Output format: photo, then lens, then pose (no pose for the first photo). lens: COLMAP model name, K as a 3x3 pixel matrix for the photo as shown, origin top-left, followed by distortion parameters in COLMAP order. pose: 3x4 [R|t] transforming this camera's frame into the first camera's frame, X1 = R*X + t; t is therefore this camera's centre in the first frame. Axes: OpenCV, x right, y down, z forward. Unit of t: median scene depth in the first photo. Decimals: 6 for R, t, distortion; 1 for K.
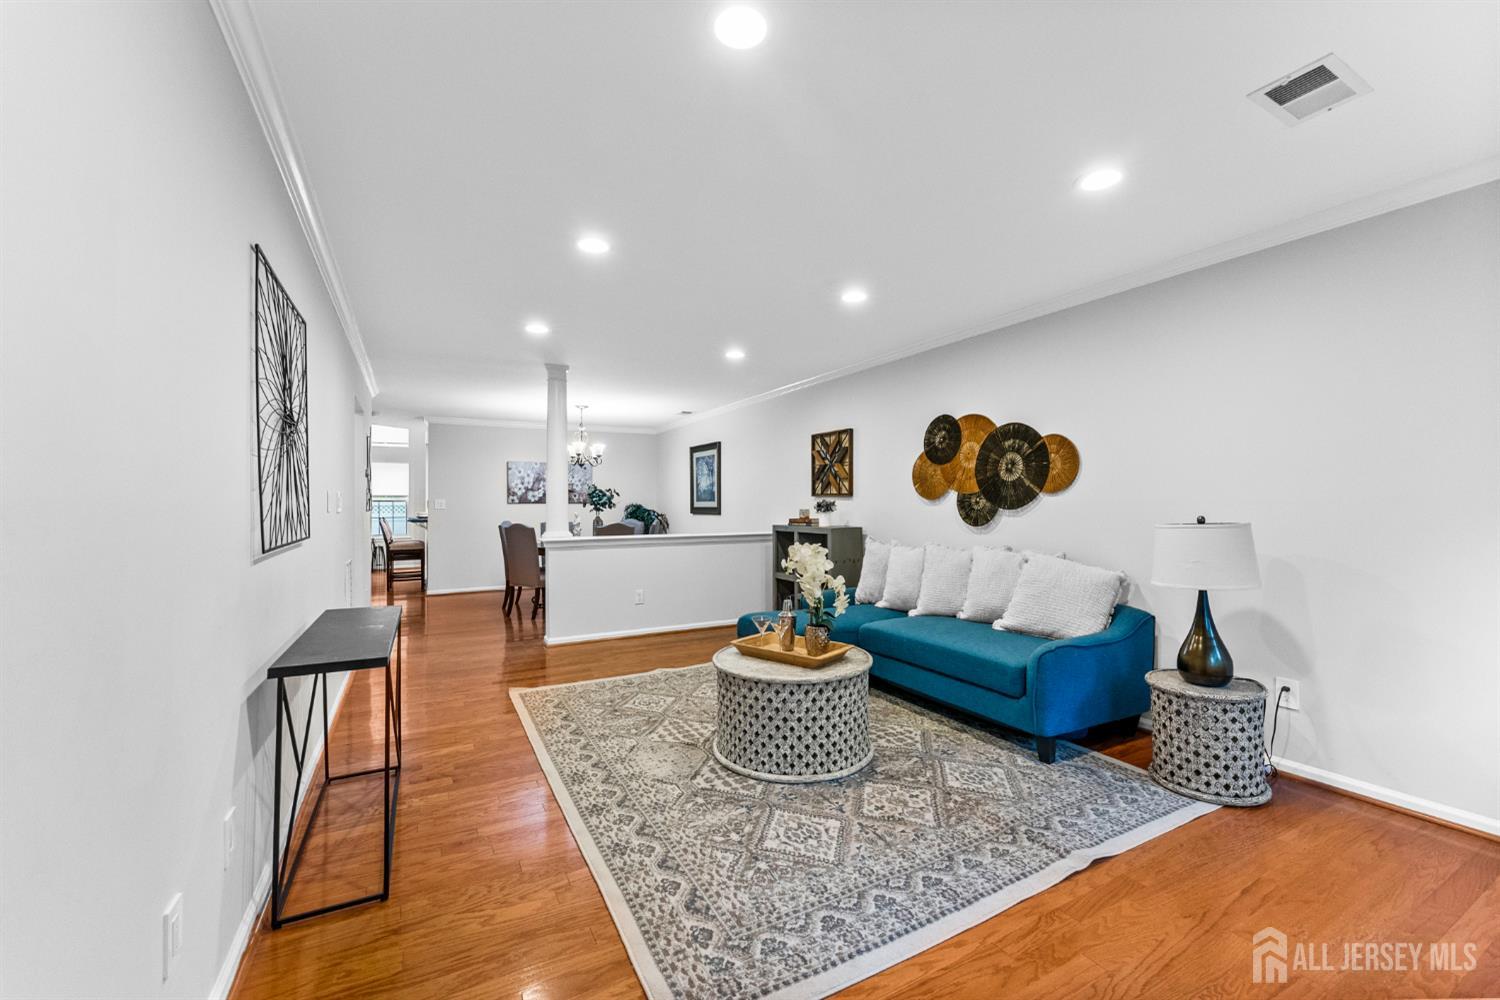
lens RADIAL K [[605.2, 0, 764.2], [0, 605.2, 513.5], [0, 0, 1]] dist [0.000254, -0.000441]
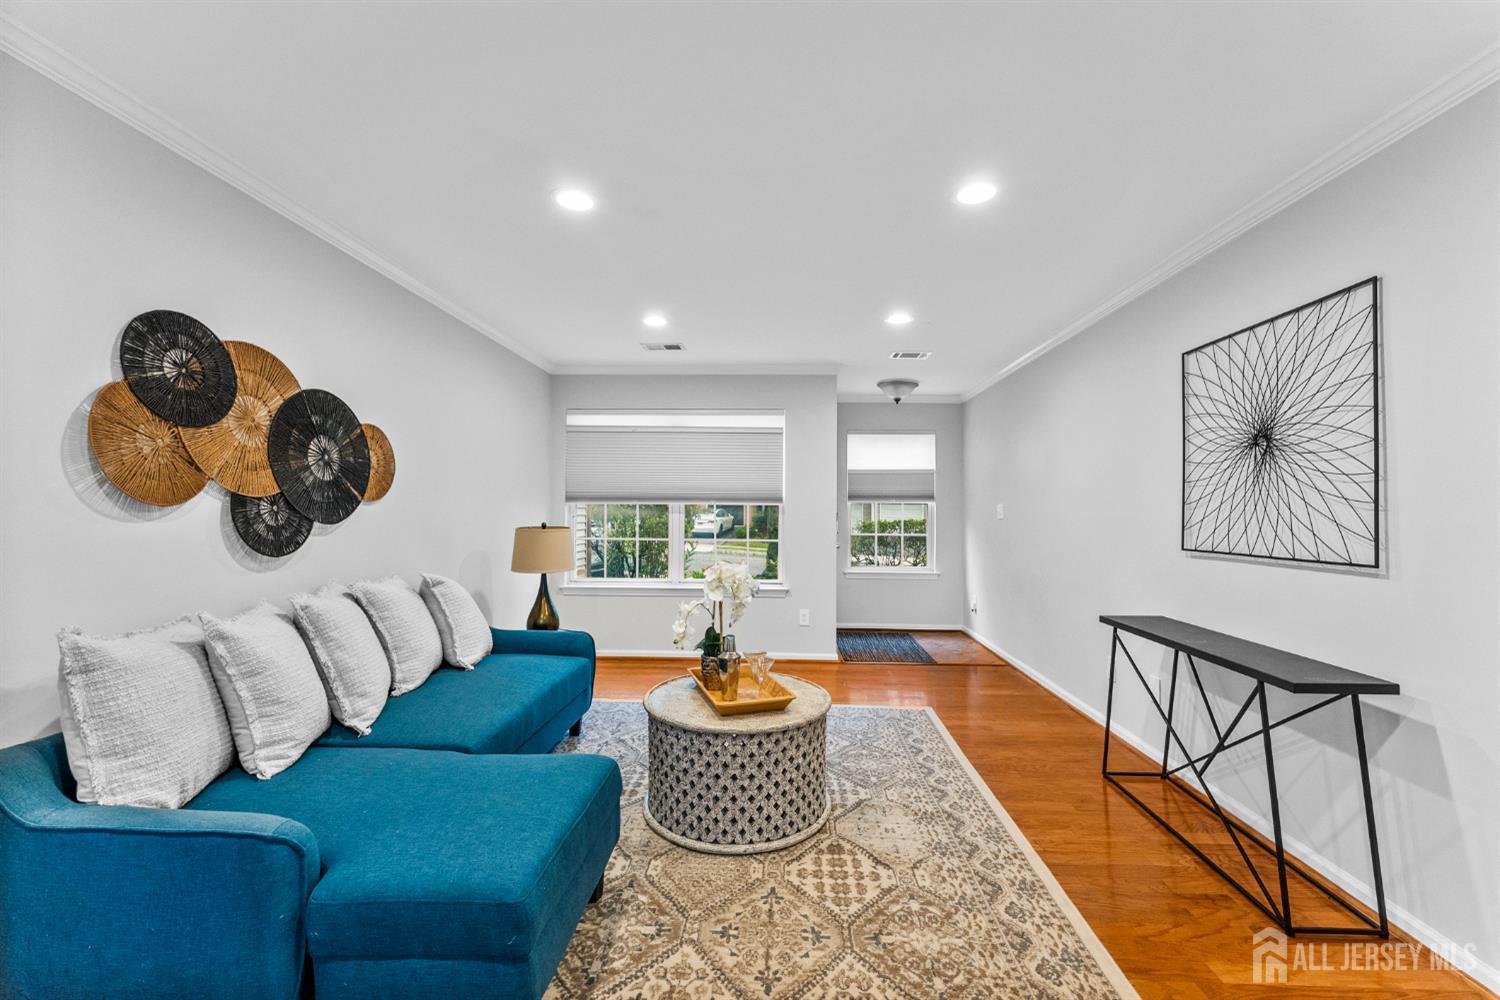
lens RADIAL K [[605.2, 0, 759.8], [0, 605.2, 503.9], [0, 0, 1]] dist [0.000254, -0.000441]
pose [[-0.847684, 0.003735, 0.530489, -0.302982], [0.005877, 0.999980, 0.002349, -0.024405], [-0.530469, 0.005109, -0.847689, 1.189260]]
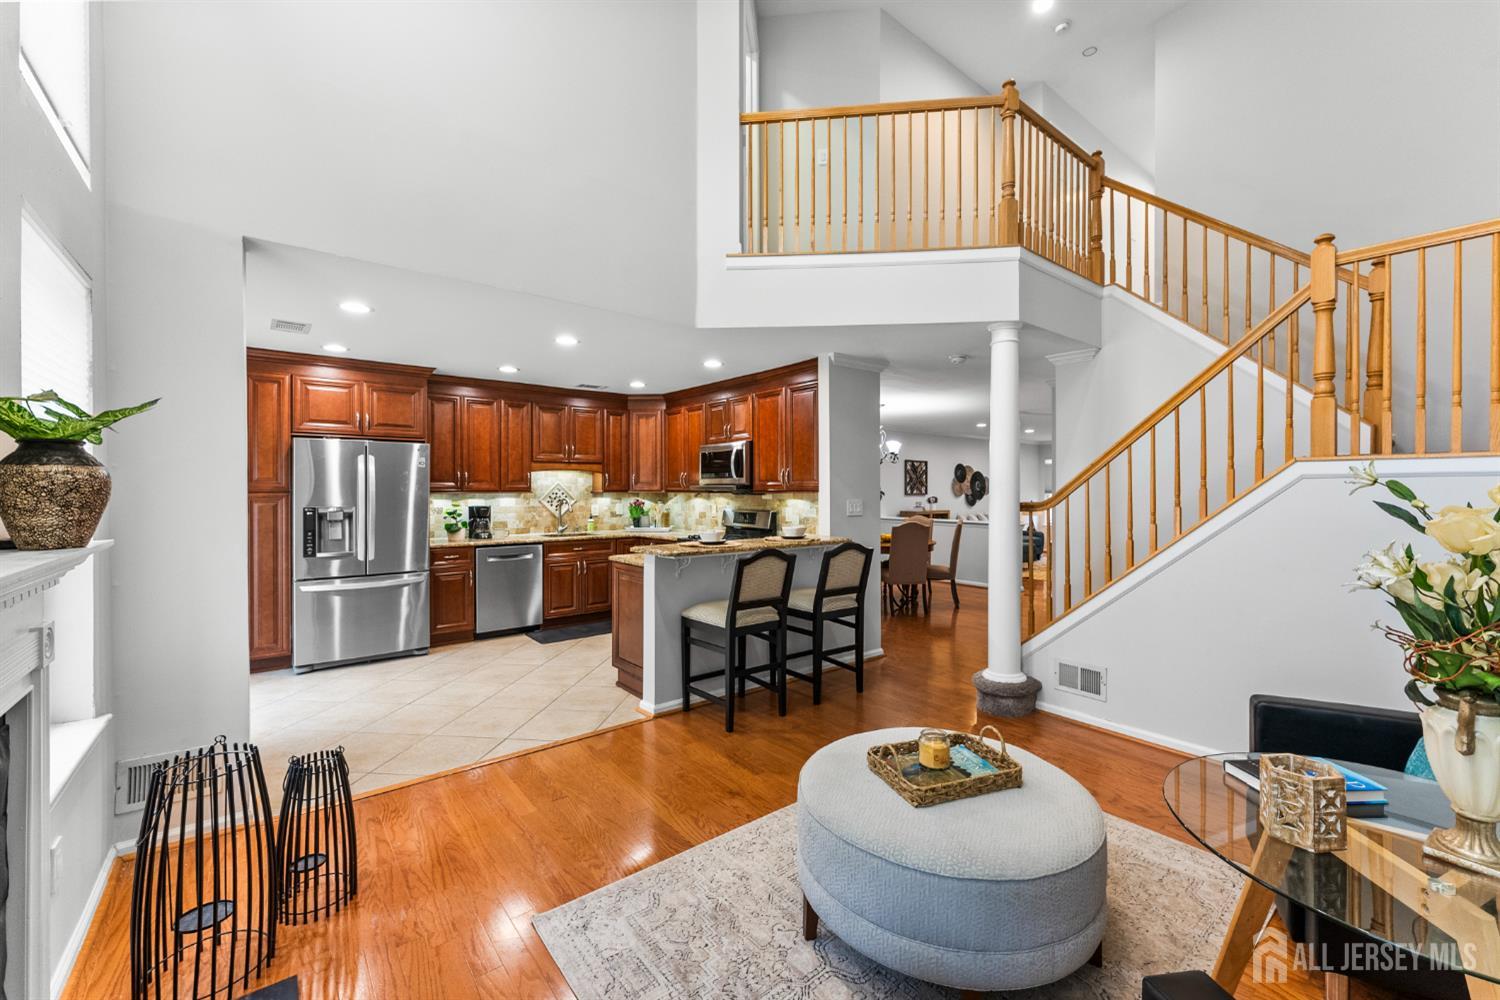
lens RADIAL K [[605.2, 0, 763.8], [0, 605.2, 492.3], [0, 0, 1]] dist [0.000254, -0.000441]
pose [[-0.170563, -0.001181, 0.985346, -2.178264], [0.014369, 0.999890, 0.003685, -0.065002], [-0.985242, 0.014787, -0.170527, 2.346265]]
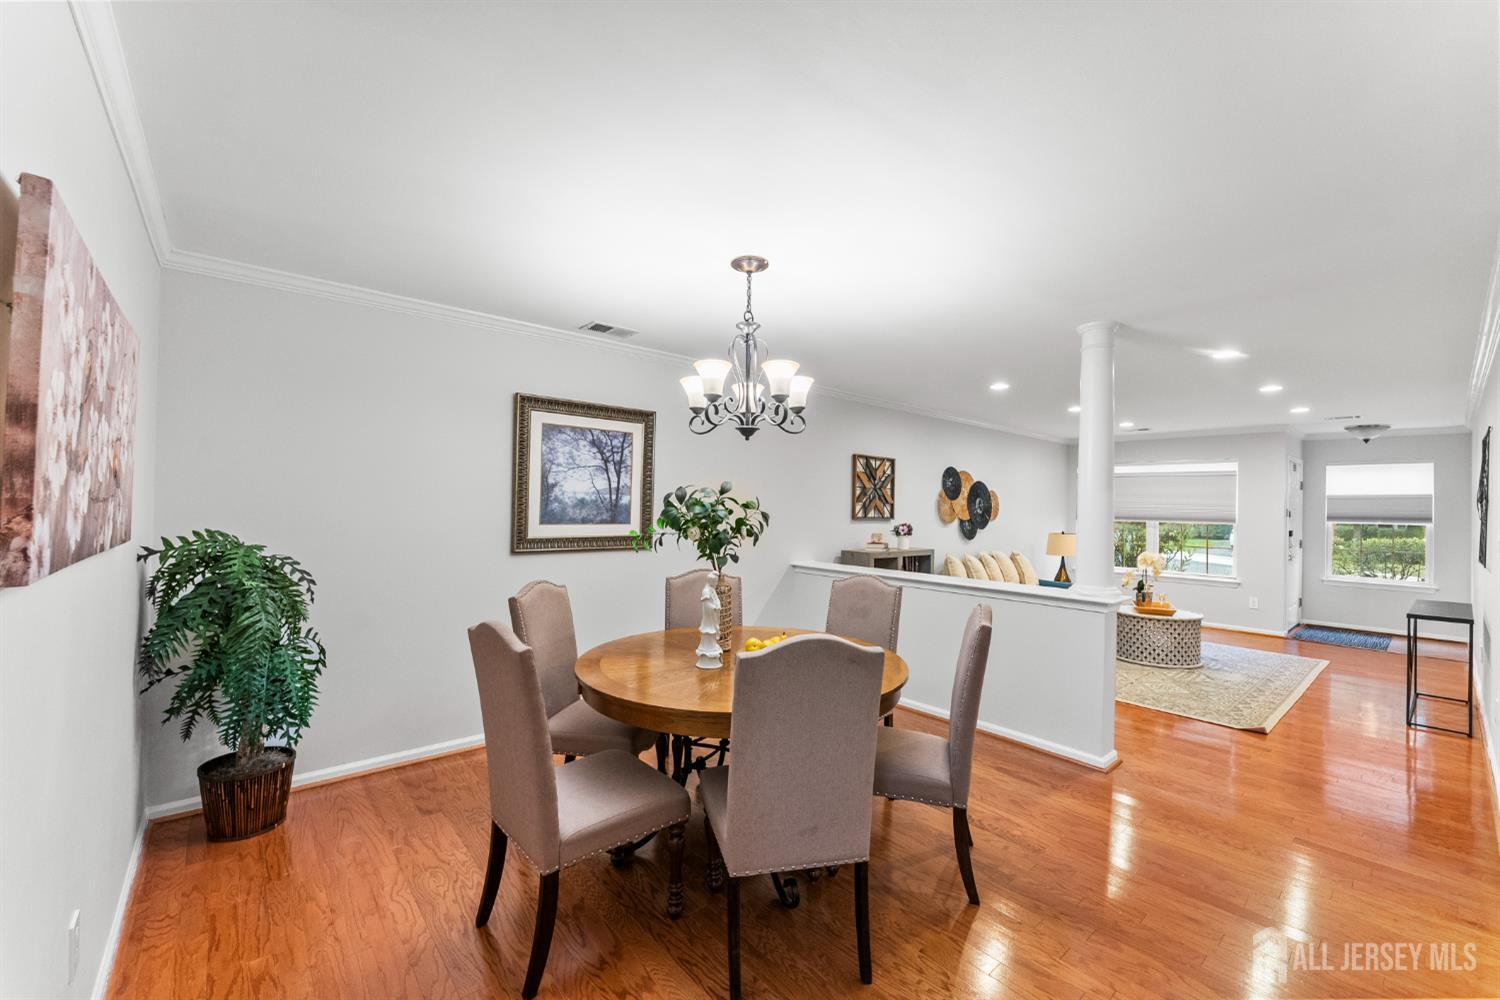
lens RADIAL K [[605.2, 0, 760.8], [0, 605.2, 505.2], [0, 0, 1]] dist [0.000254, -0.000441]
pose [[-0.205922, 0.003480, 0.978562, -1.108963], [-0.002410, 0.999989, -0.004064, -0.062760], [-0.978566, -0.003195, -0.205911, 1.831350]]
